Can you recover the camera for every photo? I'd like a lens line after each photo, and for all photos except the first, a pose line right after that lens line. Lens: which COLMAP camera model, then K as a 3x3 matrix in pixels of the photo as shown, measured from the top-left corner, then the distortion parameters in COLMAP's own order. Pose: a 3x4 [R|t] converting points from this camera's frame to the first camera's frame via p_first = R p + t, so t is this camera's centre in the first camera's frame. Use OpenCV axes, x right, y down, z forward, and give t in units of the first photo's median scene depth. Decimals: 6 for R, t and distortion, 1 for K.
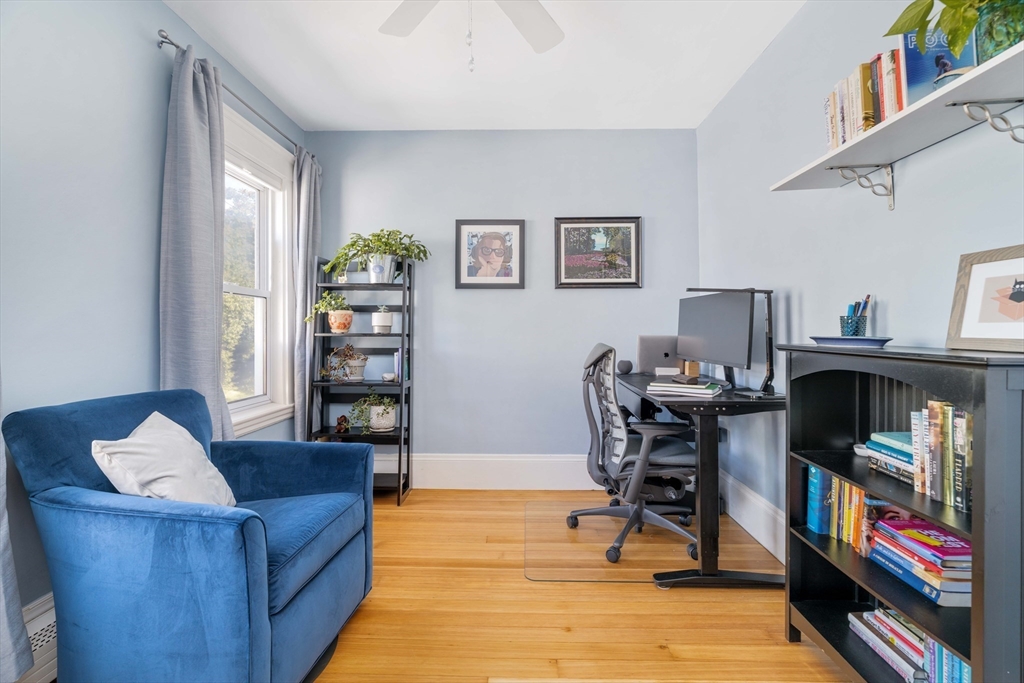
lens RADIAL K [[468.4, 0, 537.6], [0, 468.4, 329.8], [0, 0, 1]] dist [-0.000967, -0.000130]
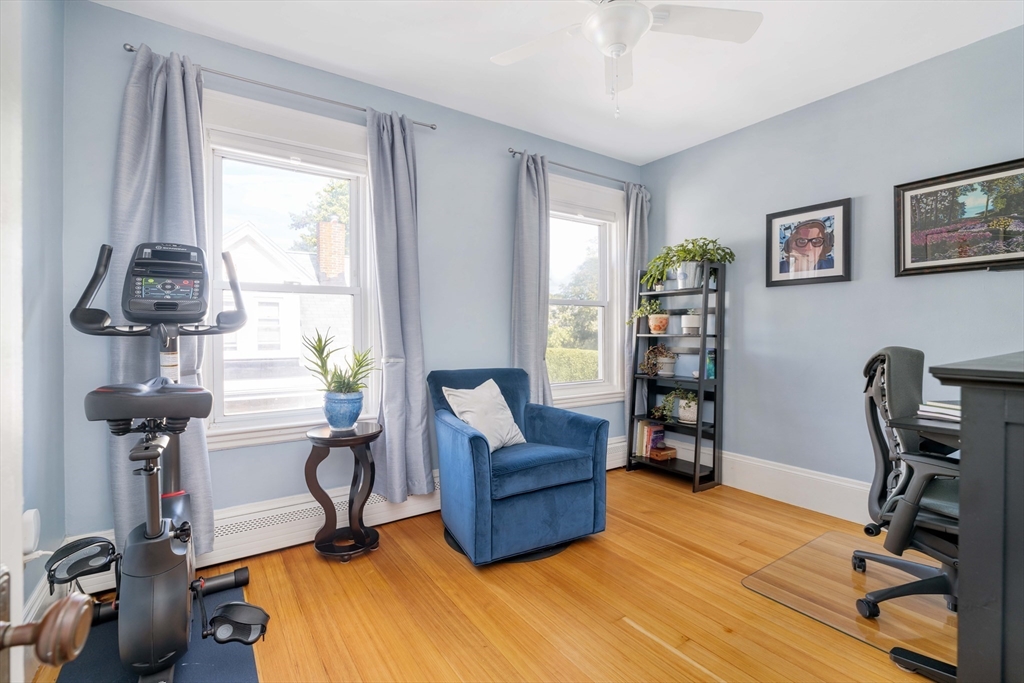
lens RADIAL K [[462.1, 0, 512.0], [0, 462.1, 341.5], [0, 0, 1]] dist [-0.002107, -0.000020]
pose [[0.586001, 0.013753, -0.810194, 0.290697], [0.003202, 0.999809, 0.019289, 0.002648], [0.810304, -0.013898, 0.585845, 0.030251]]
